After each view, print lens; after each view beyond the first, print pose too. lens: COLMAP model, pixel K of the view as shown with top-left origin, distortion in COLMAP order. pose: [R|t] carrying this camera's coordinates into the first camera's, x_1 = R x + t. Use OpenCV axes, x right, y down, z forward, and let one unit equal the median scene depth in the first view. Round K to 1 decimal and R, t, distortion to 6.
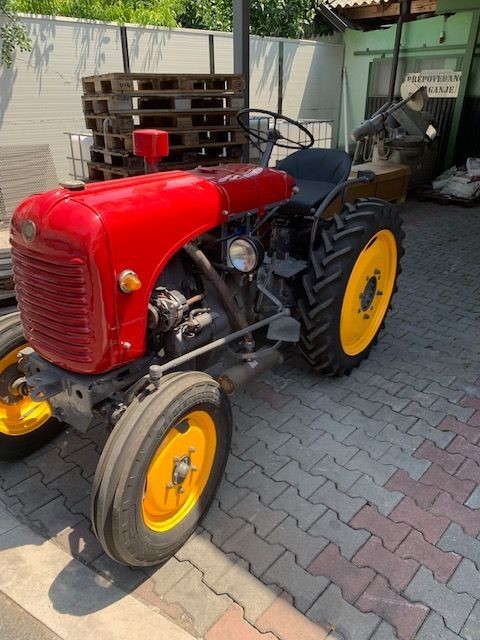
lens RADIAL K [[488.1, 0, 239.5], [0, 488.1, 320.8], [0, 0, 1]] dist [0.010899, -0.001023]
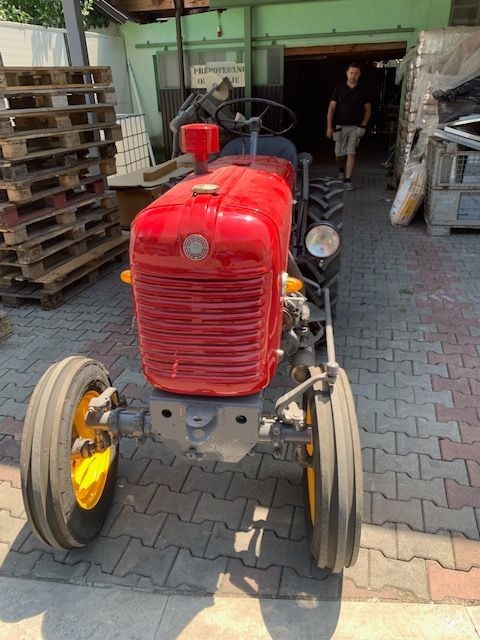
lens RADIAL K [[488.1, 0, 239.4], [0, 488.1, 319.2], [0, 0, 1]] dist [0.010899, -0.001023]
pose [[0.877012, -0.233507, 0.419910, -0.169879], [0.230714, 0.971276, 0.058253, -0.021301], [-0.421451, 0.045791, 0.905694, 0.045830]]
